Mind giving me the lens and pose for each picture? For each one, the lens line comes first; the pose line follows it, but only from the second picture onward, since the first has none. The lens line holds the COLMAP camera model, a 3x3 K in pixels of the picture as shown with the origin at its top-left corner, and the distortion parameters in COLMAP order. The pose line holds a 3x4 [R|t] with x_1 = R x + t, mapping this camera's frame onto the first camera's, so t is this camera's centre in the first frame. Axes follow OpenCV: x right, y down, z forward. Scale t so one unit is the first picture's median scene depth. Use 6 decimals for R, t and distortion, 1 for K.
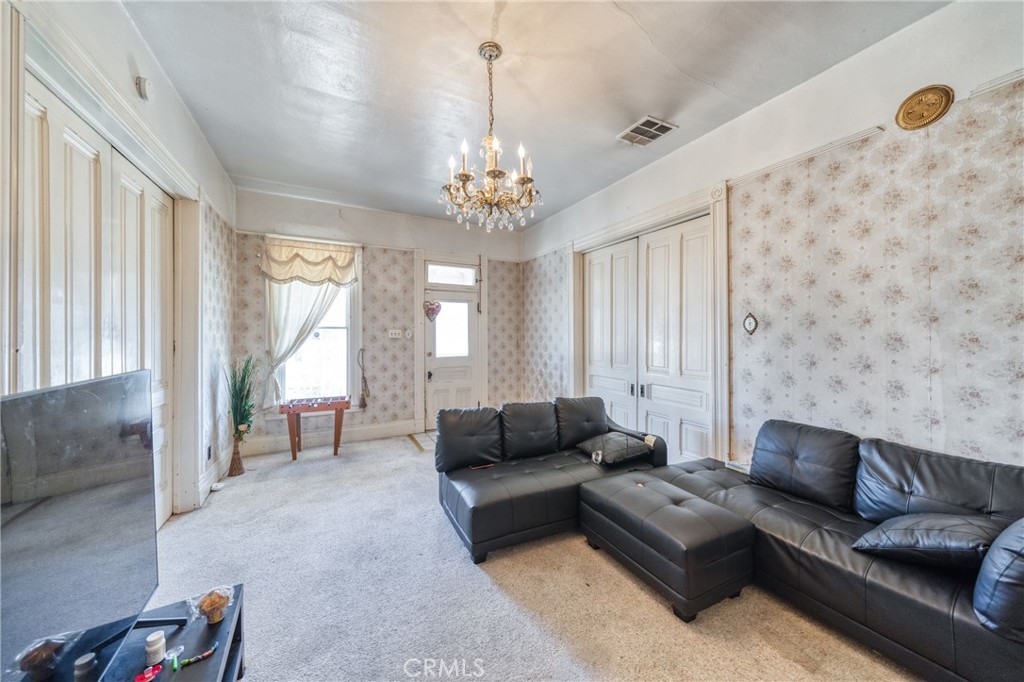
lens RADIAL K [[354.3, 0, 512.8], [0, 354.3, 335.3], [0, 0, 1]] dist [-0.000921, -0.000575]
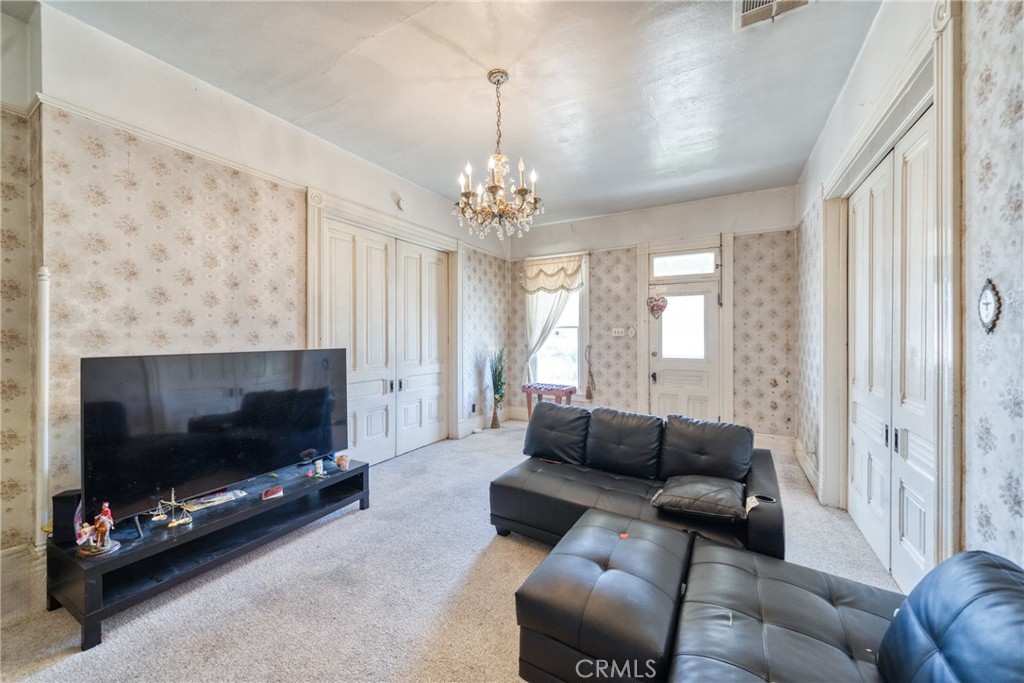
lens RADIAL K [[368.9, 0, 515.9], [0, 368.9, 337.5], [0, 0, 1]] dist [0.002273, -0.000049]
pose [[0.538250, 0.010637, -0.842718, 0.426212], [-0.002108, 0.999934, 0.011275, -0.000201], [0.842783, -0.004292, 0.538237, 0.190248]]
